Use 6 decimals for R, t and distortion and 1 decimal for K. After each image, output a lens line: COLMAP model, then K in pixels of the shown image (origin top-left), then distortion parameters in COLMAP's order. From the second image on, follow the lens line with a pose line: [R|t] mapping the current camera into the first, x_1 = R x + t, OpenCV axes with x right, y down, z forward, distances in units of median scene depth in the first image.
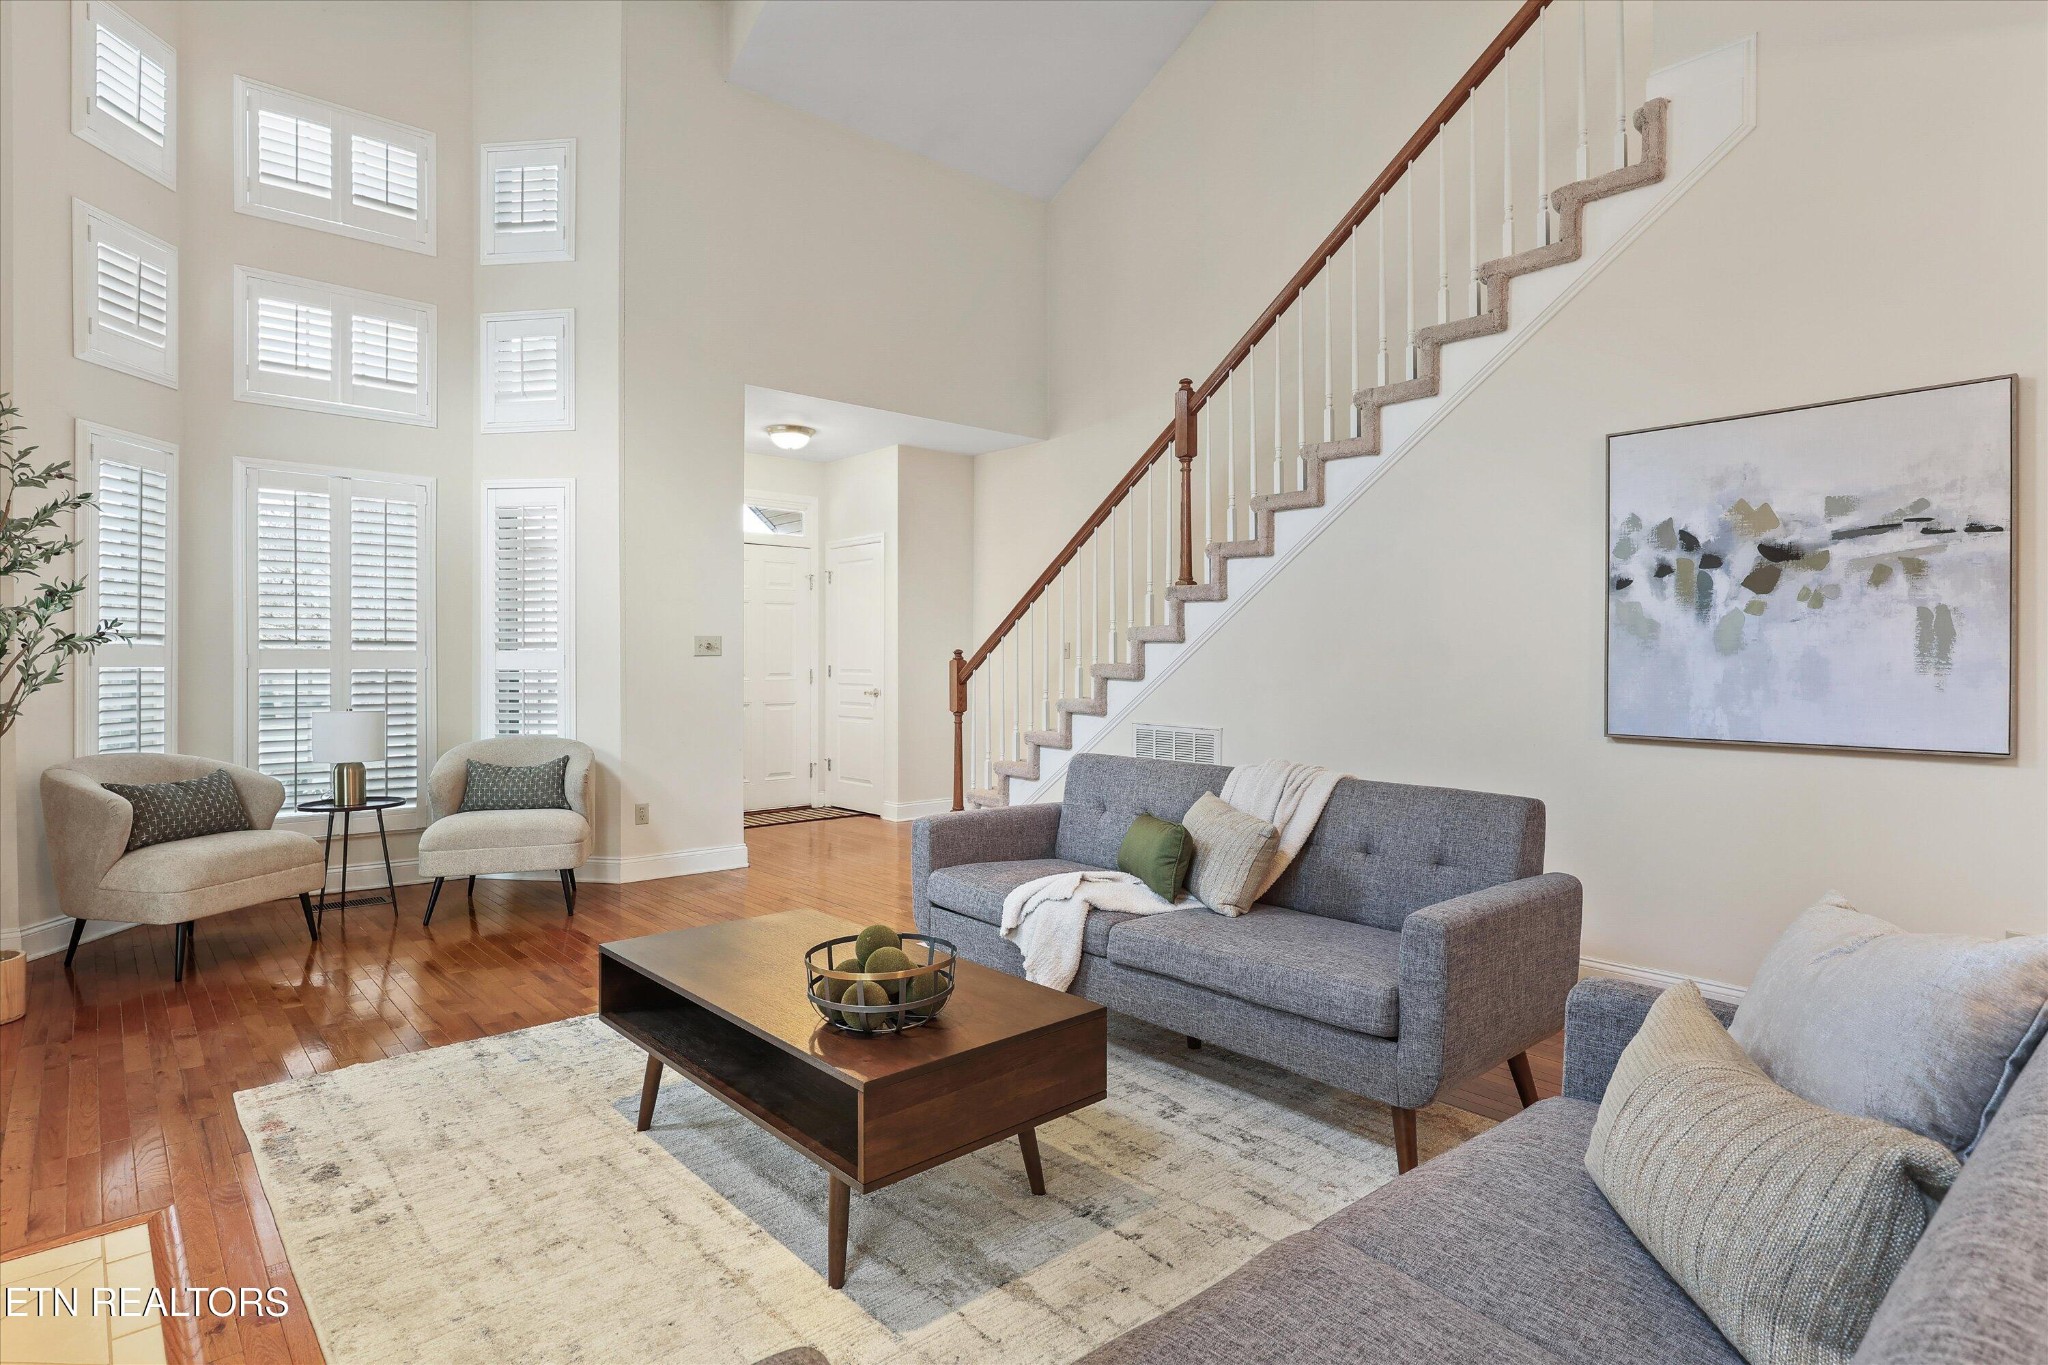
lens RADIAL K [[1073.6, 0, 1036.7], [0, 1073.6, 663.9], [0, 0, 1]] dist [0.003040, 0.000702]
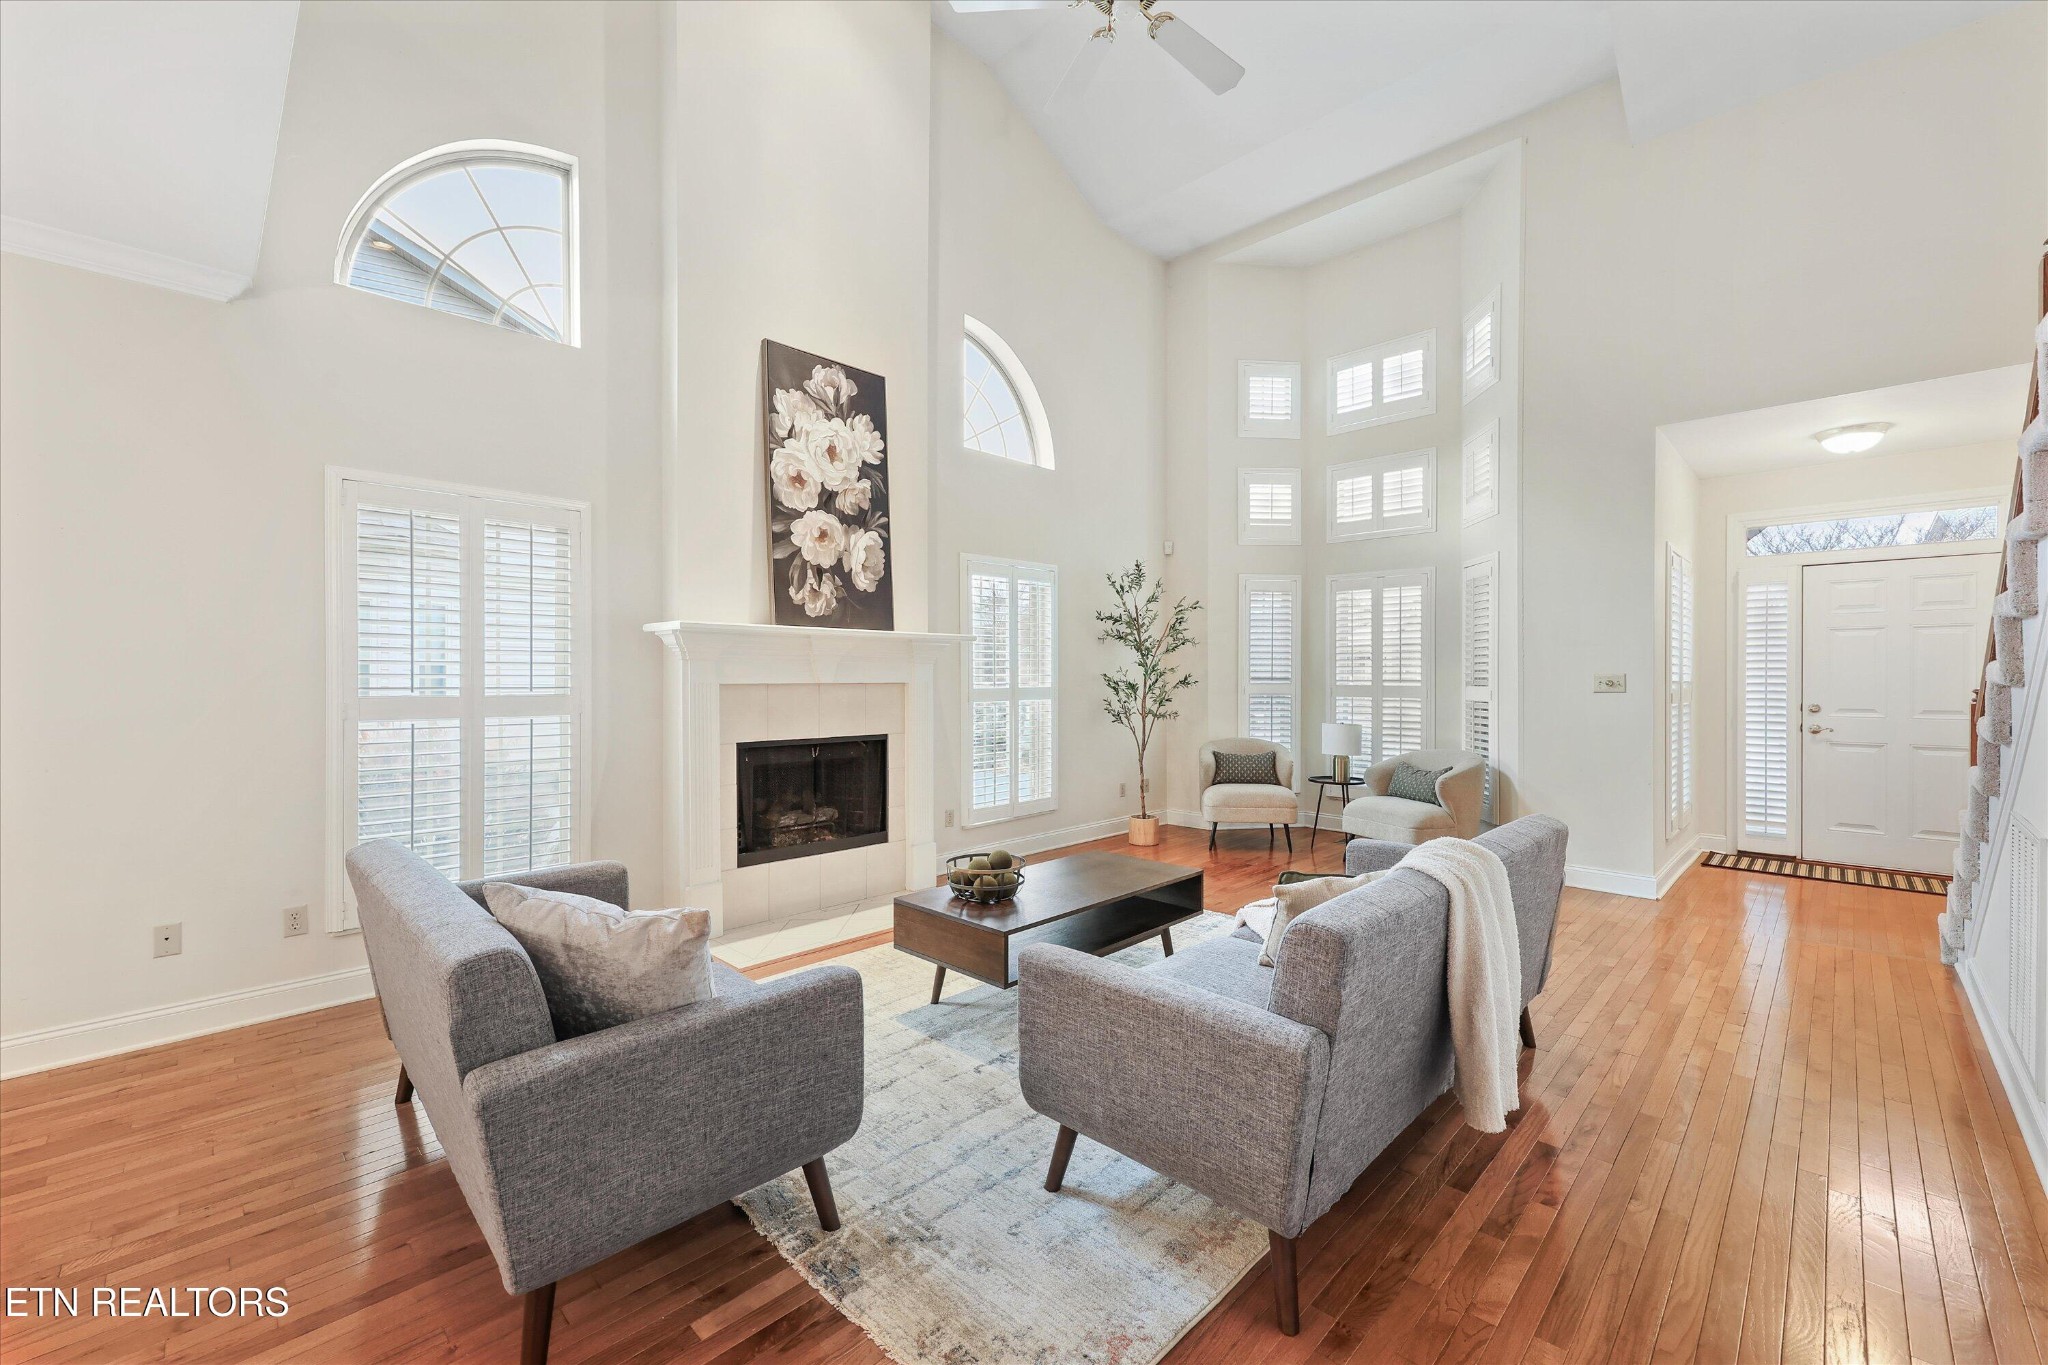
lens RADIAL K [[830.8, 0, 1034.1], [0, 830.8, 680.5], [0, 0, 1]] dist [0.000051, -0.000018]
pose [[0.061349, 0.003460, -0.998110, 0.612260], [-0.003089, 0.999990, 0.003277, -0.025837], [0.998112, 0.002882, 0.061359, 0.460546]]
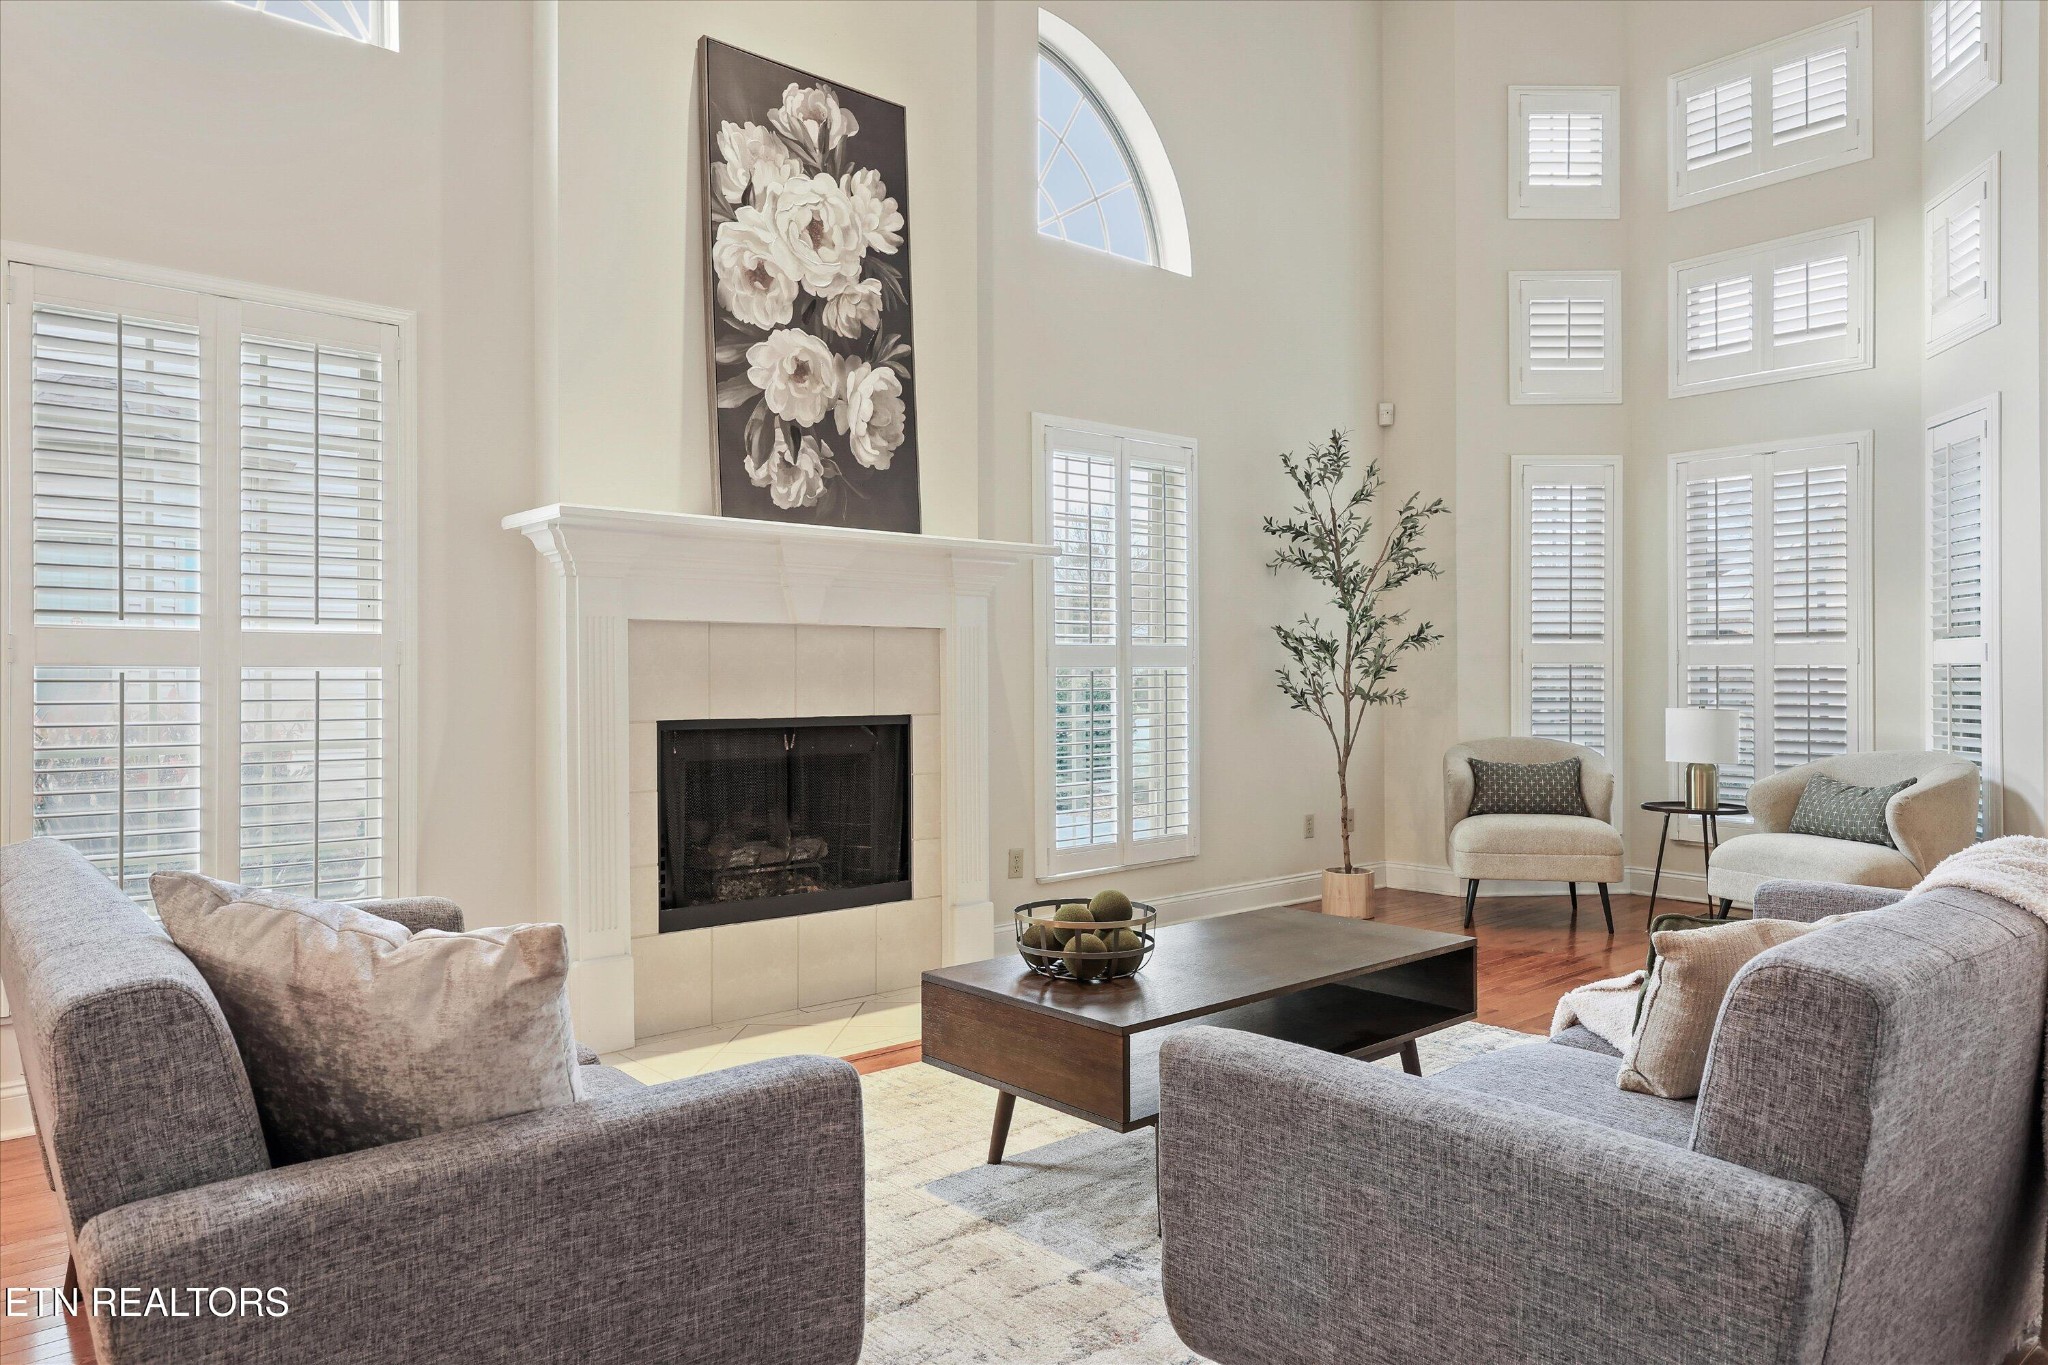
lens RADIAL K [[1330.7, 0, 1036.5], [0, 1330.7, 679.8], [0, 0, 1]] dist [0.001834, 0.000787]
pose [[-0.019693, -0.000722, -0.999806, 0.539627], [-0.000056, 1.000000, -0.000722, 0.019818], [0.999806, 0.000042, -0.019693, 0.453166]]
